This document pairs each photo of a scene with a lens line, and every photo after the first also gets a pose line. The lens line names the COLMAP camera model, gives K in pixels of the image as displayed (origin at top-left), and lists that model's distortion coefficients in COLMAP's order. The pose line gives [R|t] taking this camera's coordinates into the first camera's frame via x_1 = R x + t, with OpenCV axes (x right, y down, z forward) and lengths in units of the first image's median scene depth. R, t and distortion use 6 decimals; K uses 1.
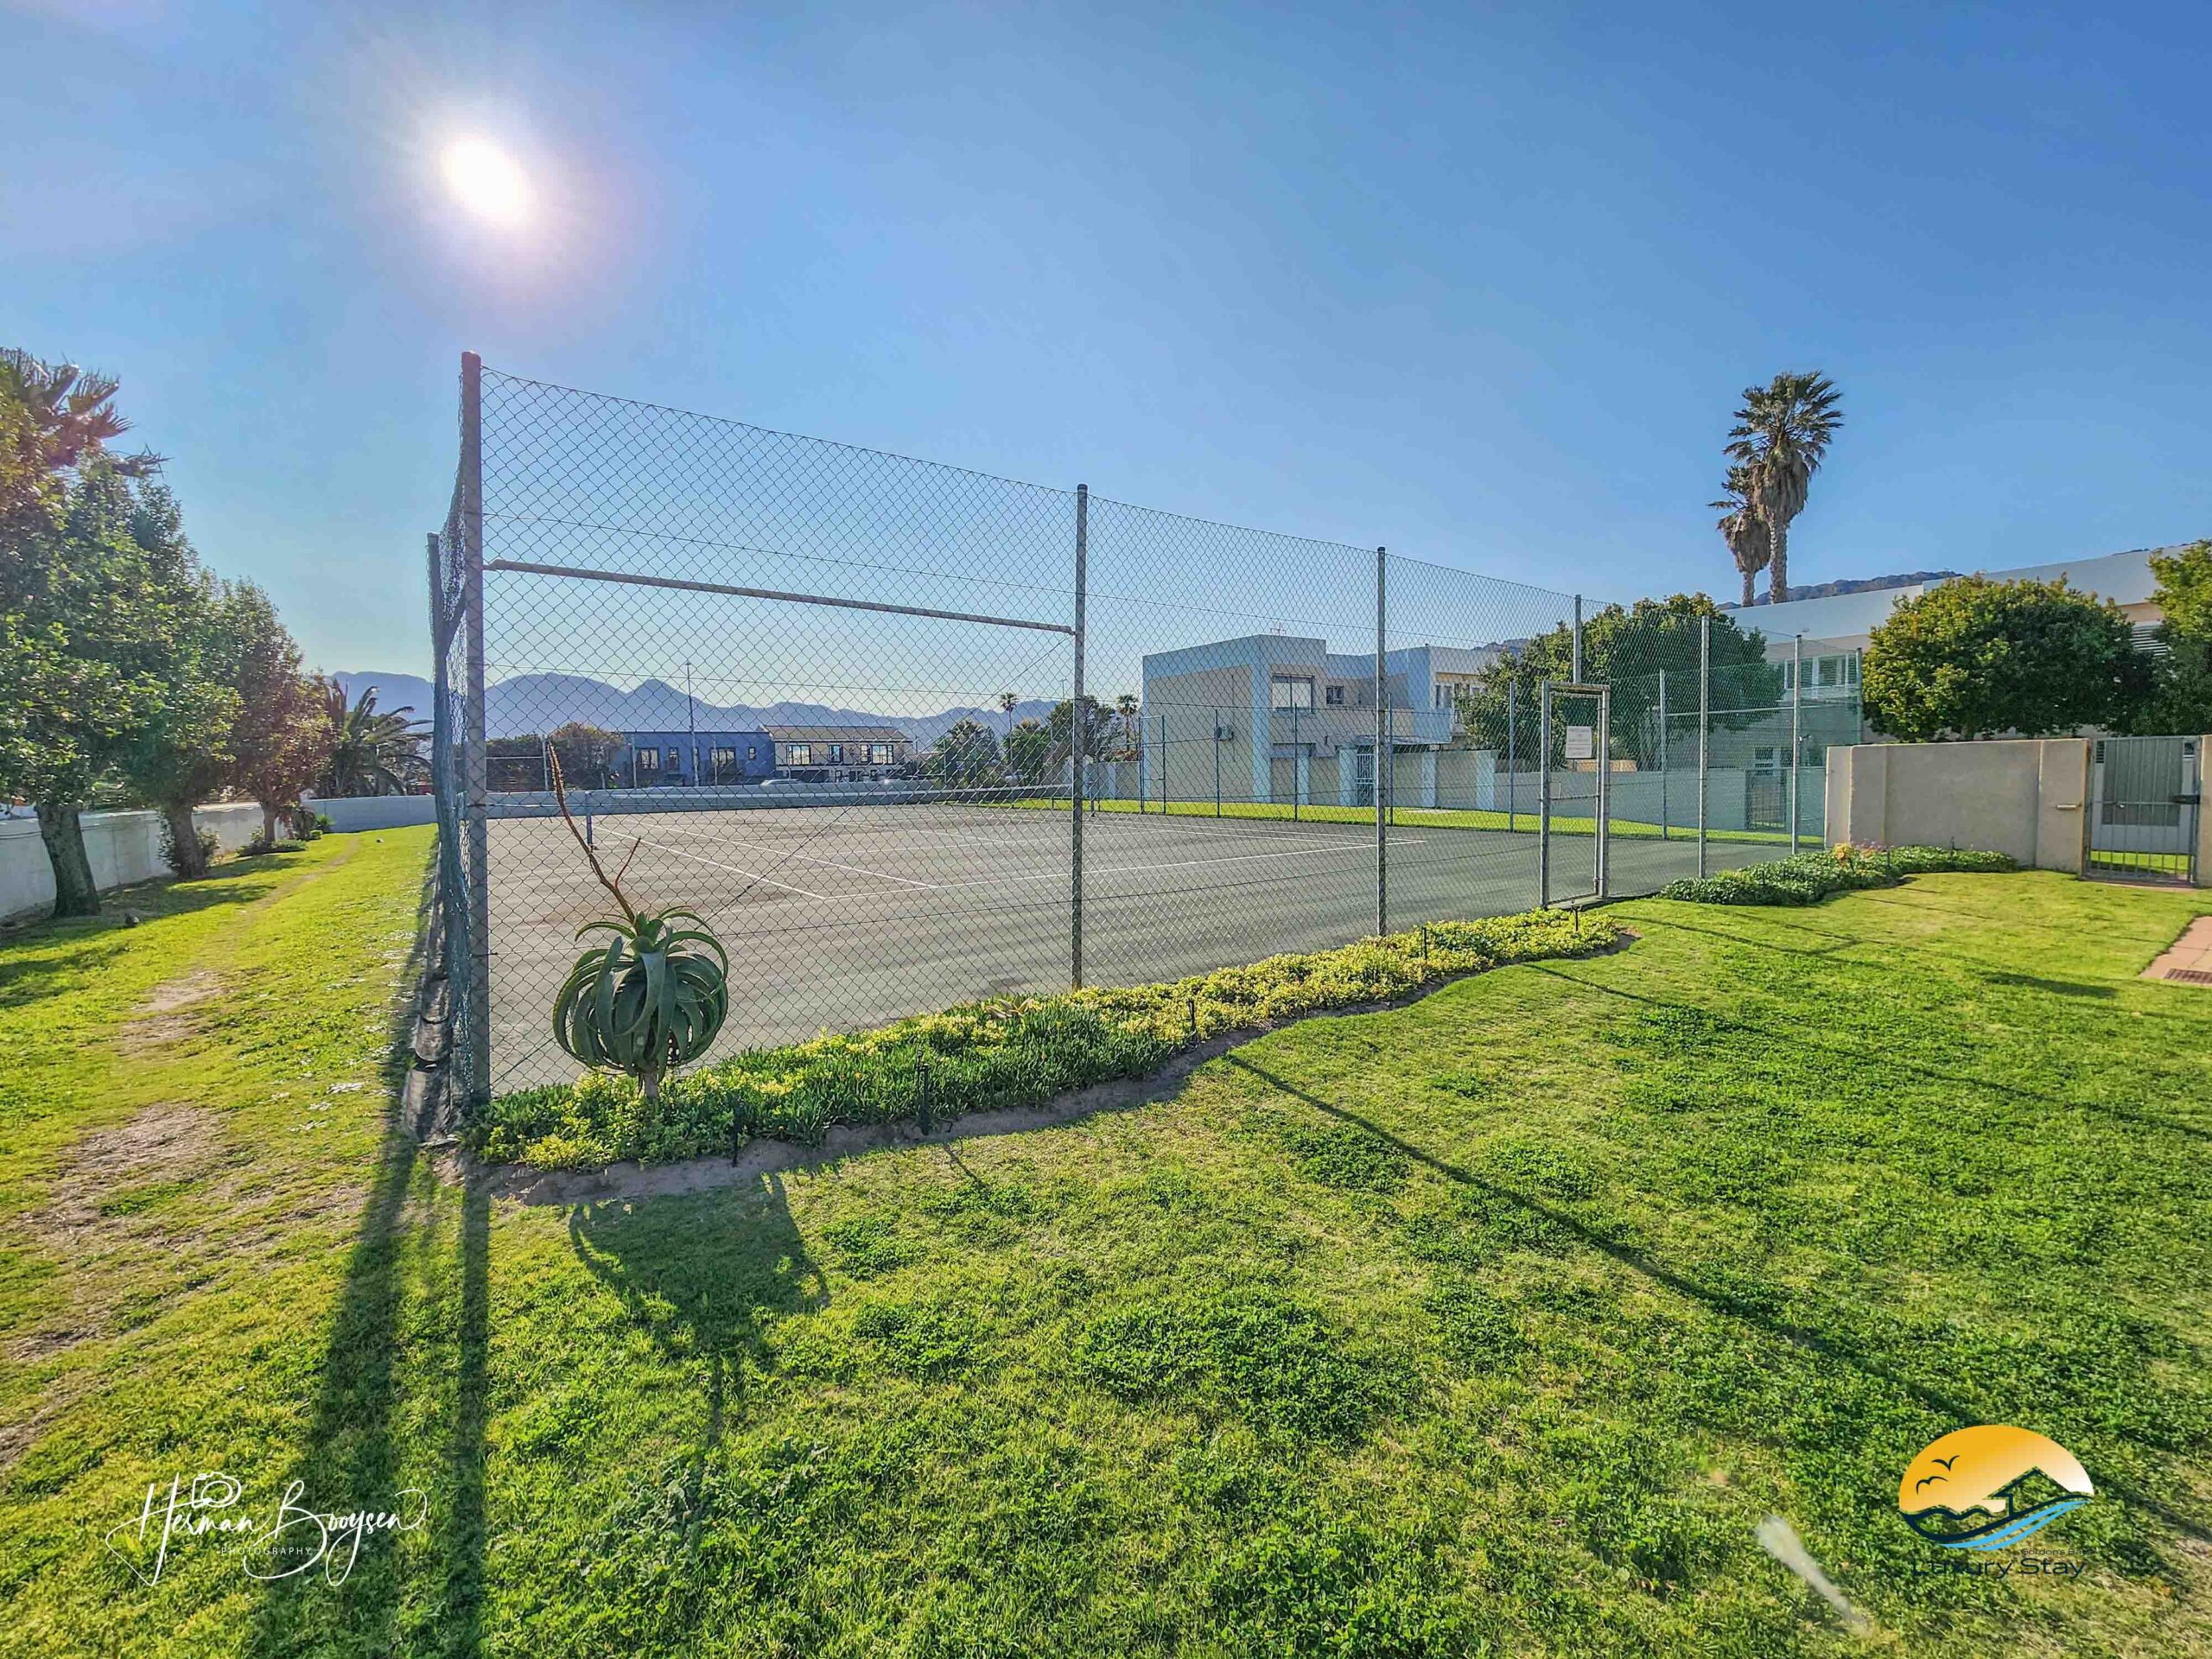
lens RADIAL K [[907.7, 0, 1091.8], [0, 907.7, 814.4], [0, 0, 1]] dist [-0.003864, -0.000437]
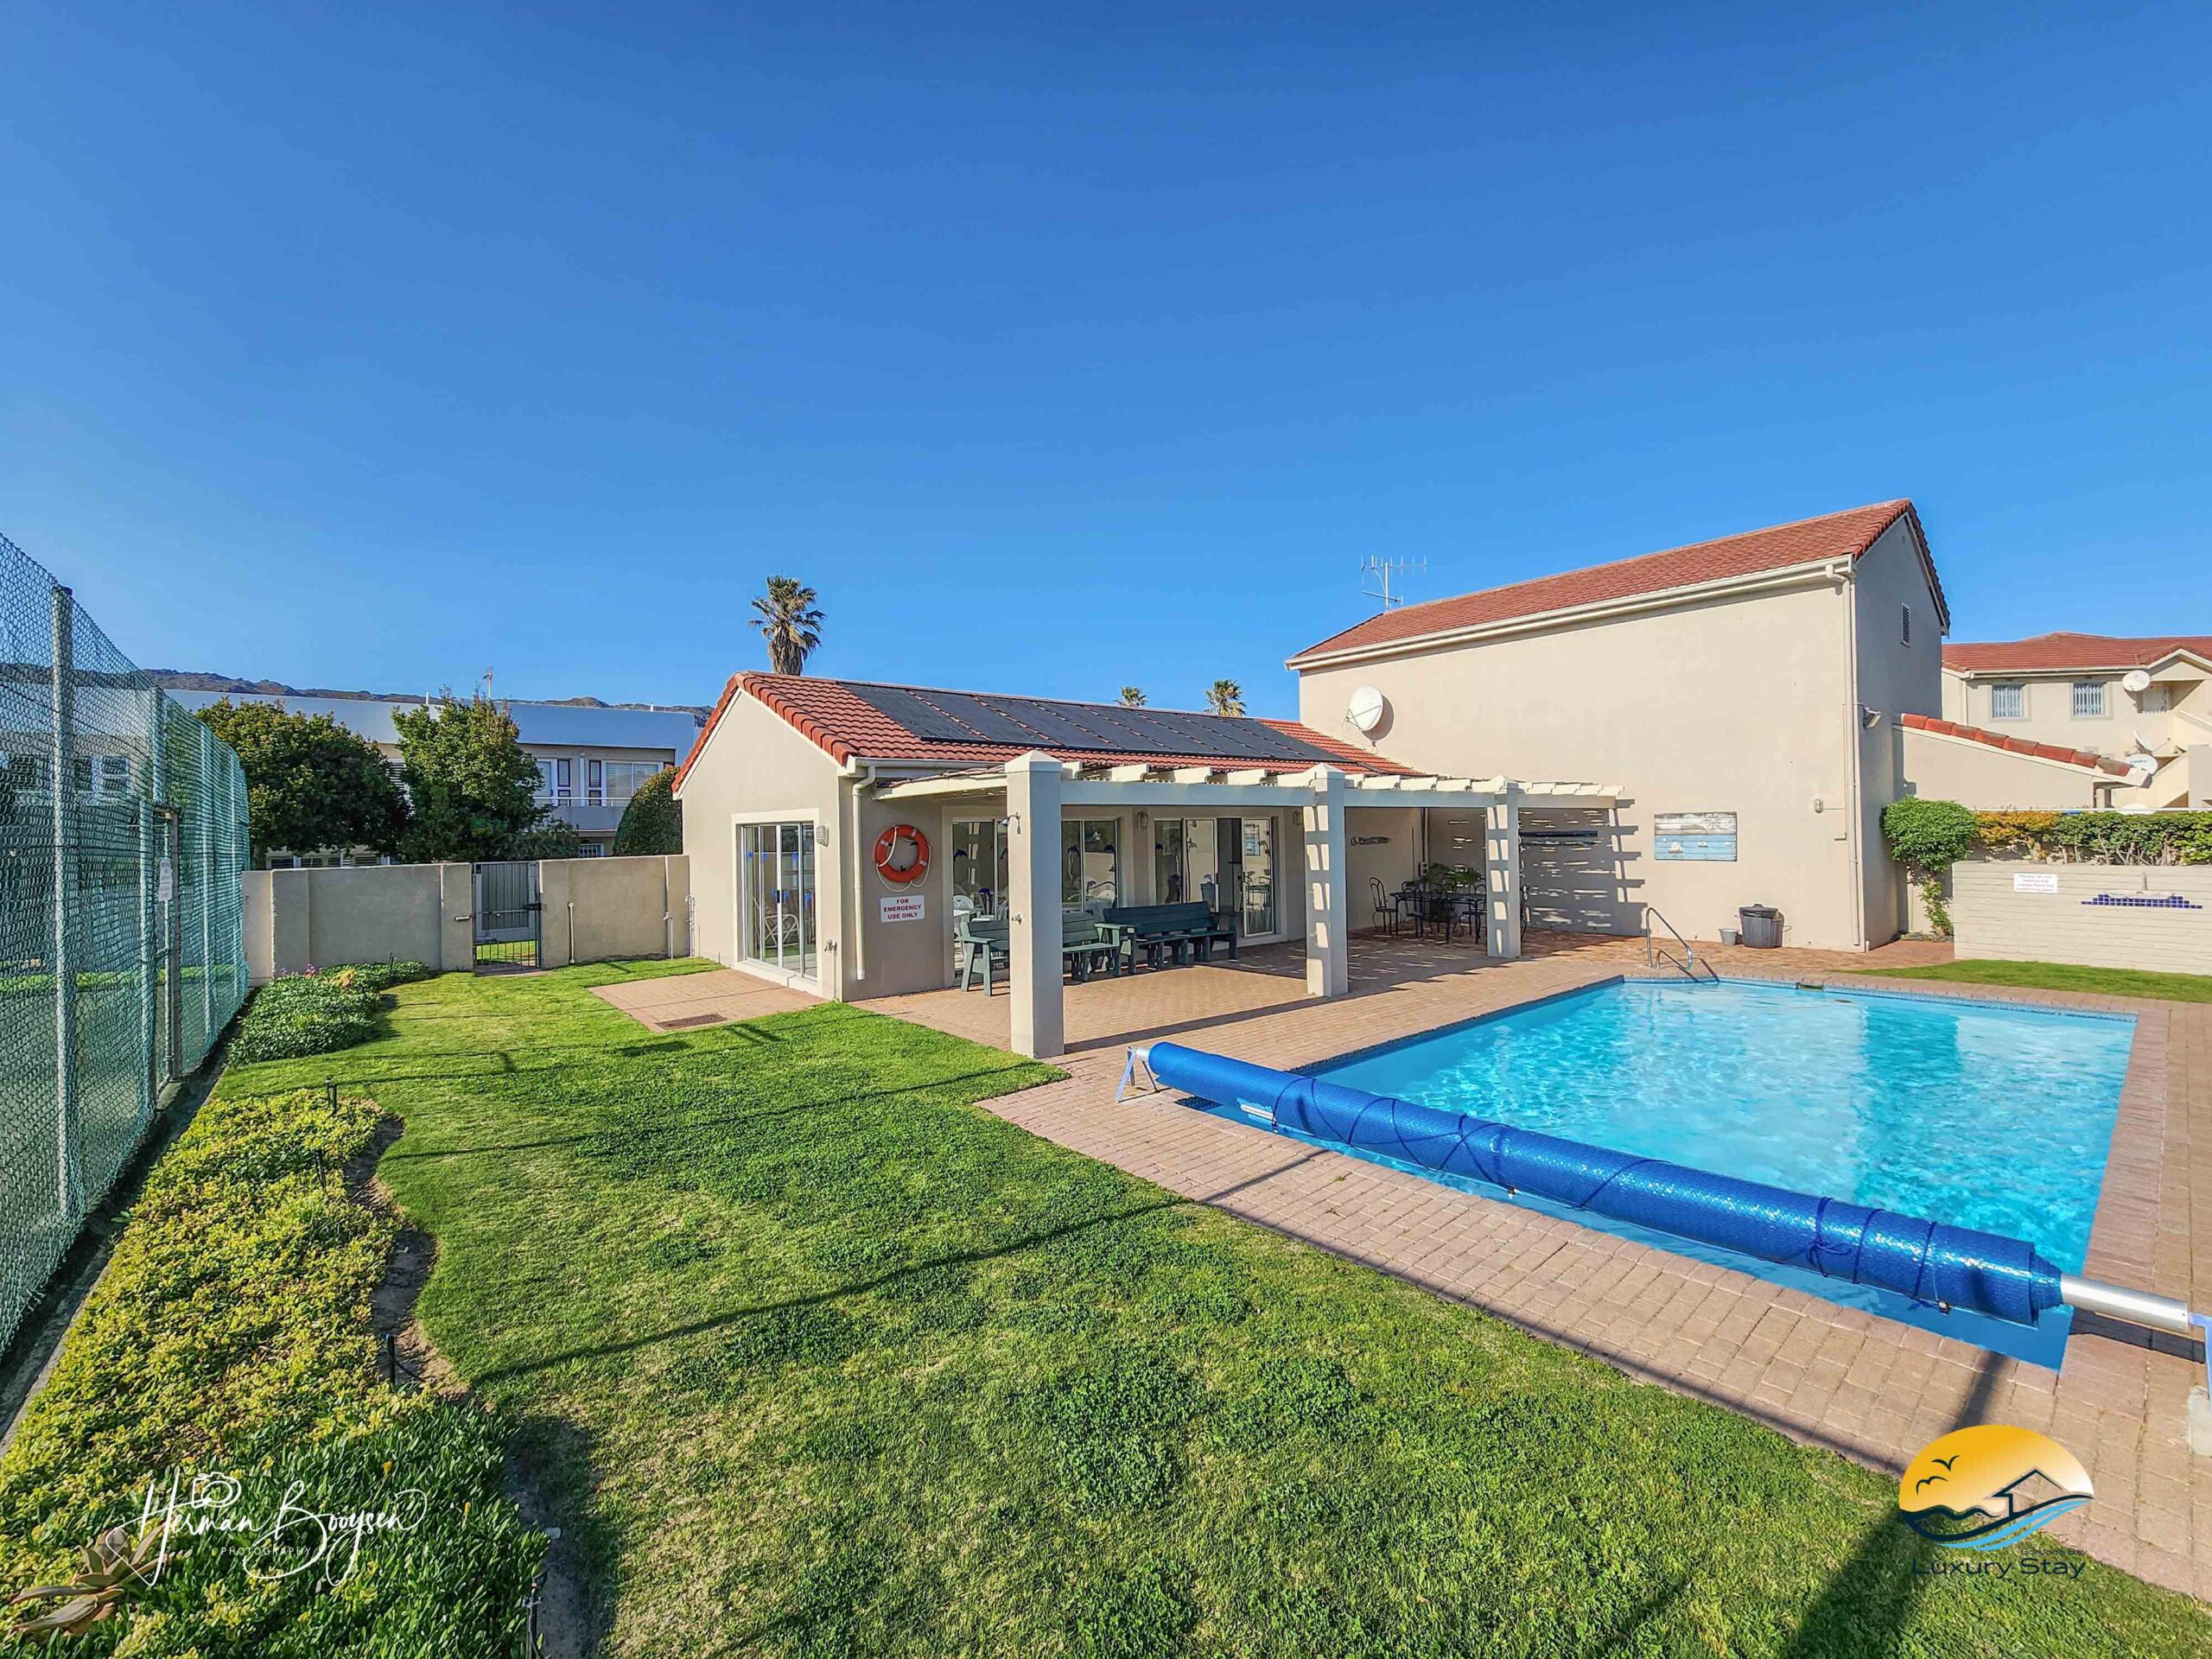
lens RADIAL K [[907.7, 0, 1107.3], [0, 907.7, 827.4], [0, 0, 1]] dist [-0.003864, -0.000437]
pose [[-0.078799, 0.029499, 0.996454, -0.162829], [0.073882, 0.996986, -0.023672, -0.027380], [-0.994149, 0.071755, -0.080741, 0.155503]]
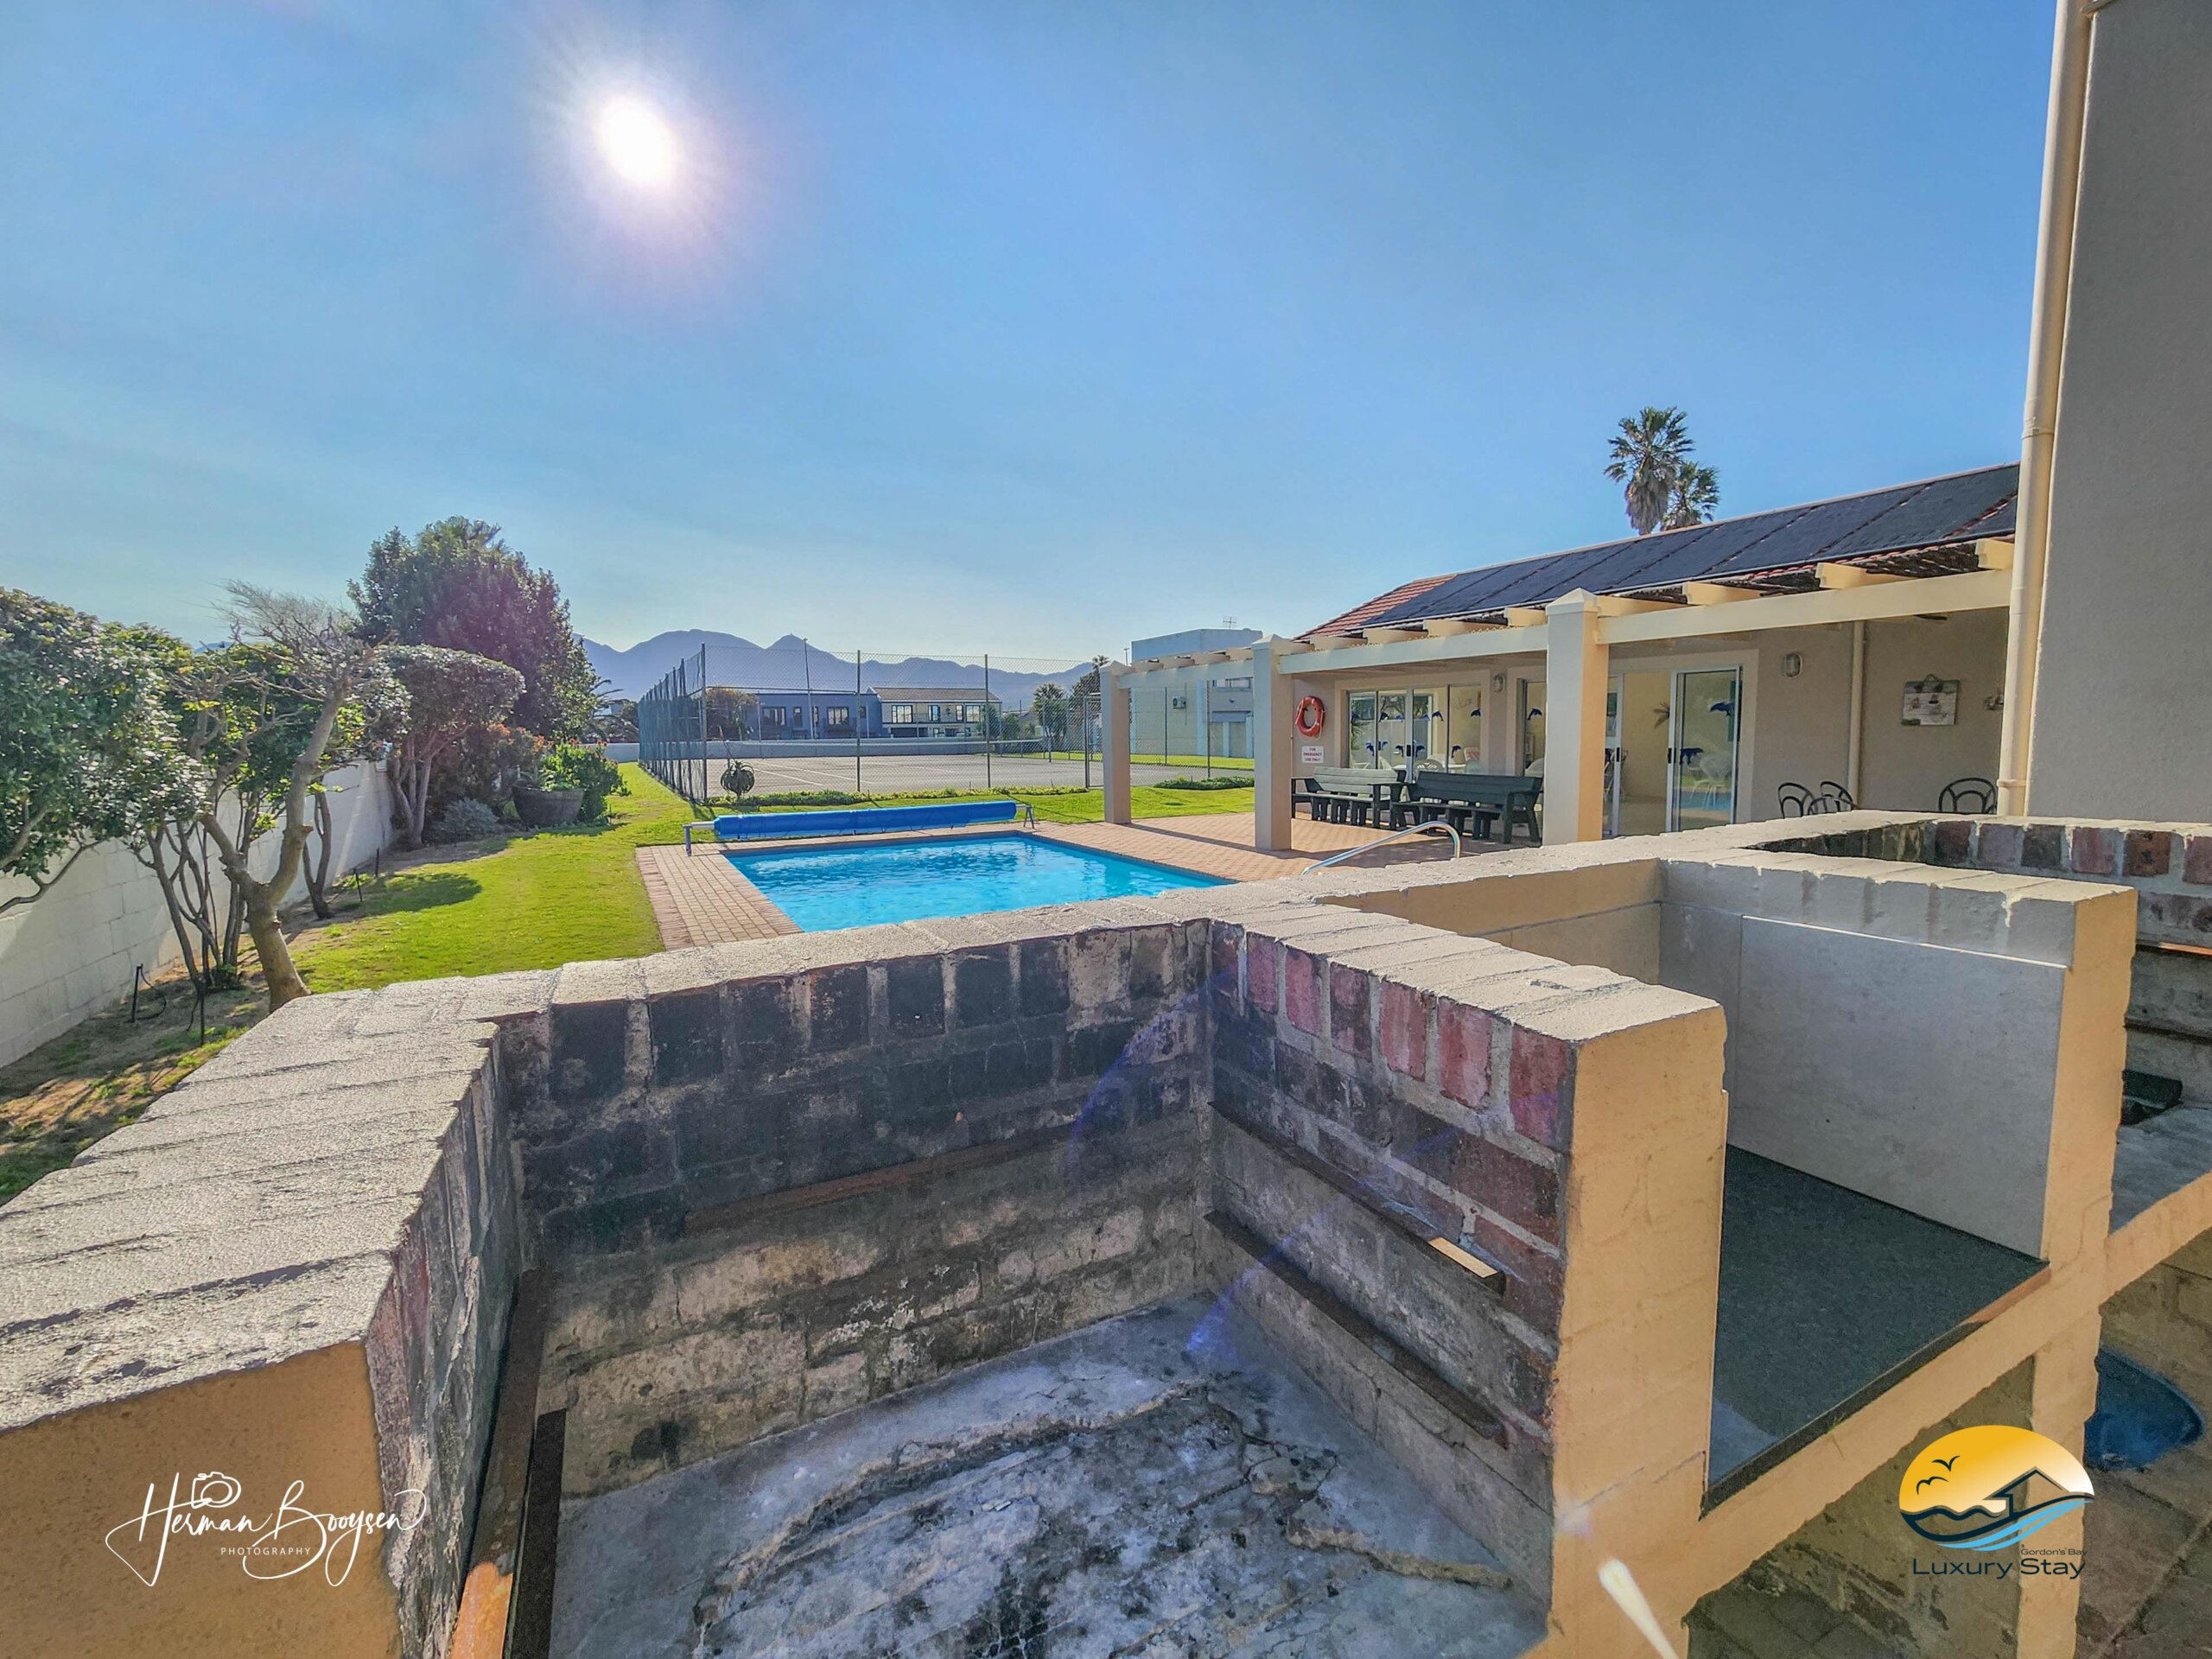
lens RADIAL K [[907.7, 0, 1090.0], [0, 907.7, 830.2], [0, 0, 1]] dist [-0.003864, -0.000437]
pose [[0.991172, 0.022963, -0.130576, 0.212568], [-0.014640, 0.997820, 0.064348, 0.014155], [0.131769, -0.061868, 0.989348, -0.376874]]
